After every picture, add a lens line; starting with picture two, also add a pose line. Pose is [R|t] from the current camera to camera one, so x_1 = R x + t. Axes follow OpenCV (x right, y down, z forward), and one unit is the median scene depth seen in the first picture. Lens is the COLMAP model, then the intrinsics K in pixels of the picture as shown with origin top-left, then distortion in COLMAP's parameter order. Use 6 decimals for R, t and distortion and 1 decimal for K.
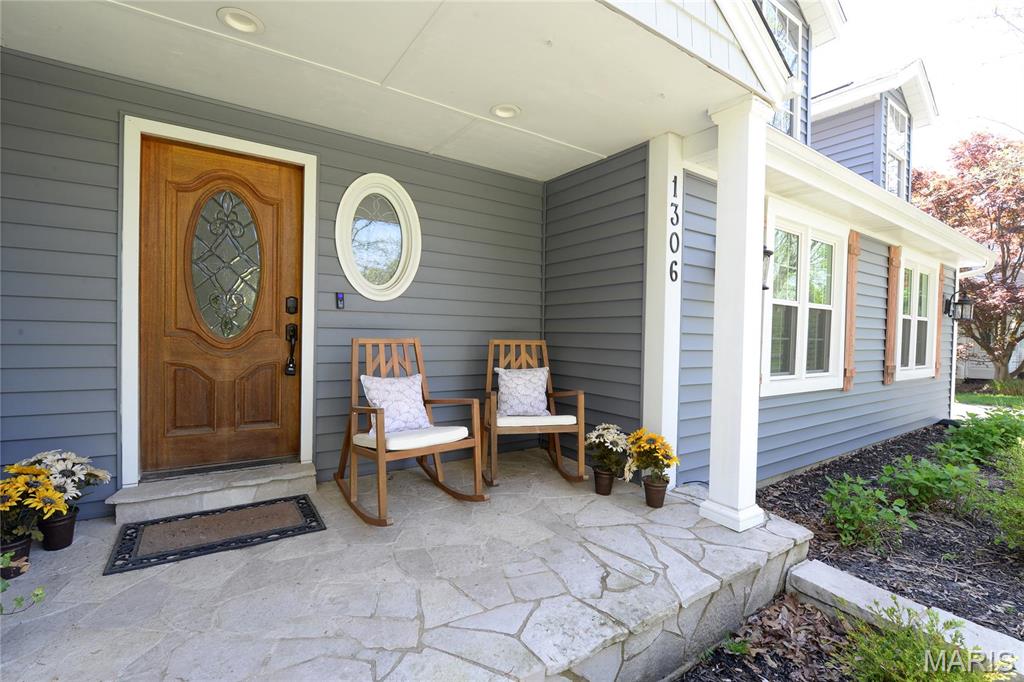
lens RADIAL K [[463.6, 0, 504.5], [0, 463.6, 340.3], [0, 0, 1]] dist [-0.012158, -0.000001]
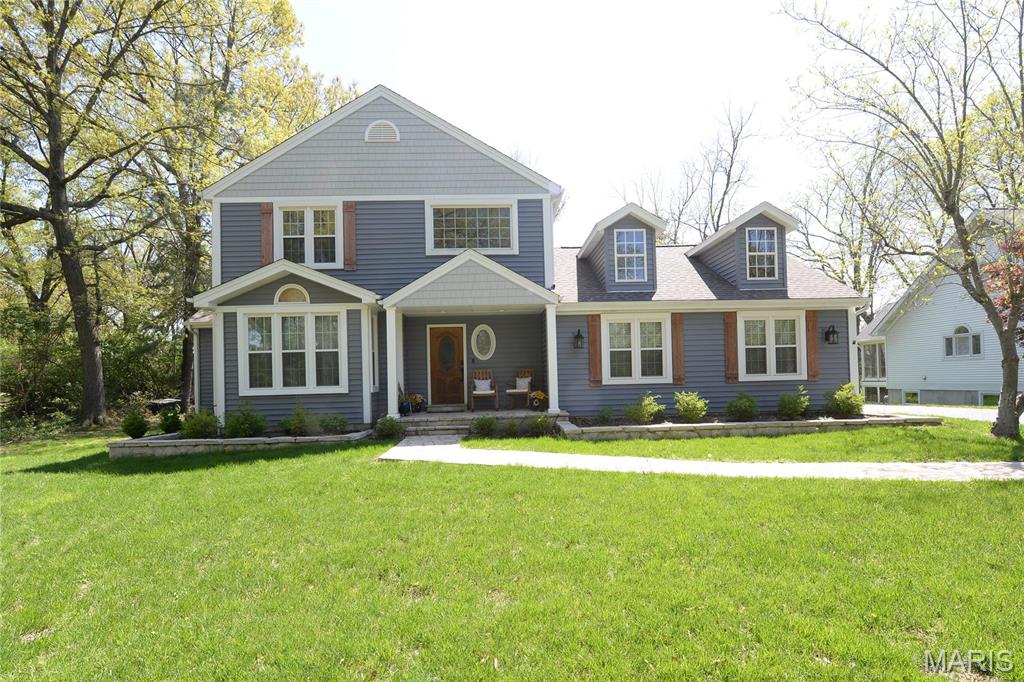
lens RADIAL K [[463.6, 0, 505.3], [0, 463.6, 335.6], [0, 0, 1]] dist [-0.012158, -0.000001]
pose [[0.841940, -0.090574, -0.531915, 1.911540], [0.037546, 0.993255, -0.109702, 0.135278], [0.538263, 0.072391, 0.839662, -2.056986]]
